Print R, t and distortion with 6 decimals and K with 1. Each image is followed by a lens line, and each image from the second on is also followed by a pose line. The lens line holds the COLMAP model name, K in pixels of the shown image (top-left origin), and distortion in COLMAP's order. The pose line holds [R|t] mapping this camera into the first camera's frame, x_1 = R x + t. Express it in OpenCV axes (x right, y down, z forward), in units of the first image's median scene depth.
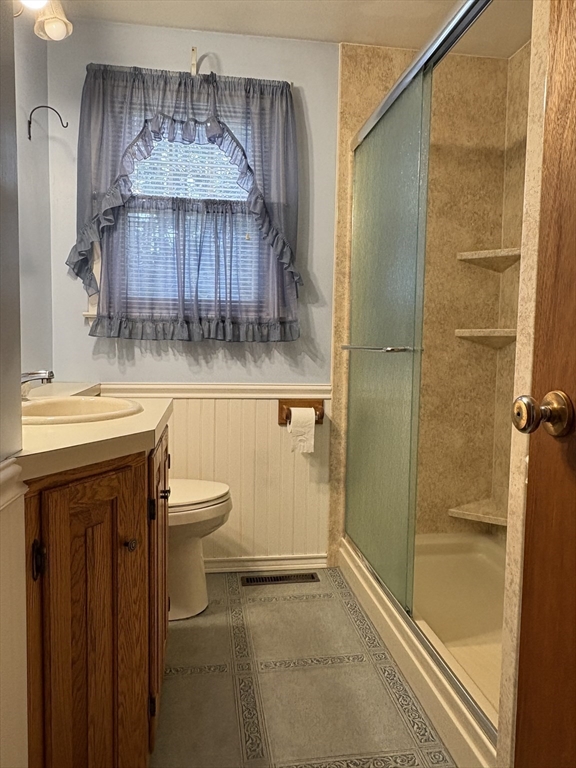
lens RADIAL K [[560.4, 0, 286.7], [0, 560.4, 384.5], [0, 0, 1]] dist [-0.004813, 0.017424]
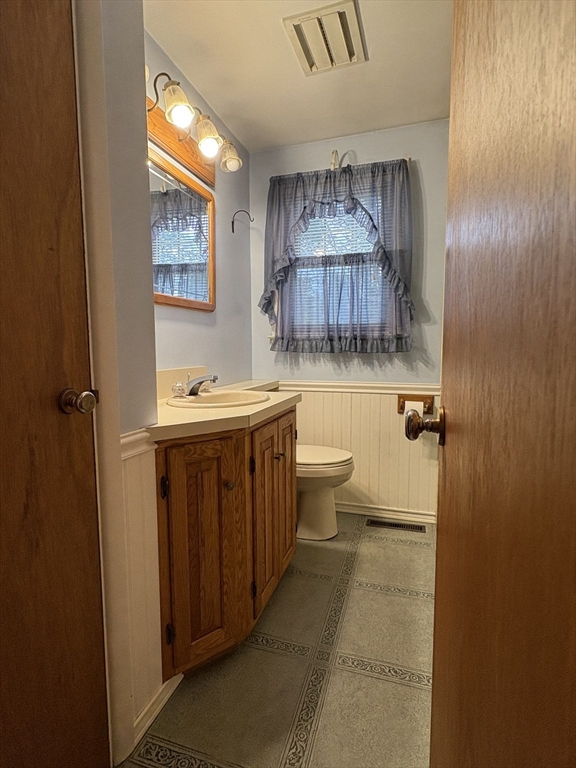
lens RADIAL K [[389.0, 0, 289.7], [0, 389.0, 382.4], [0, 0, 1]] dist [0.002072, -0.000093]
pose [[0.898174, 0.021084, -0.439134, 0.178071], [-0.015031, 0.999738, 0.017256, -0.016266], [0.439383, -0.008898, 0.898256, 0.037261]]
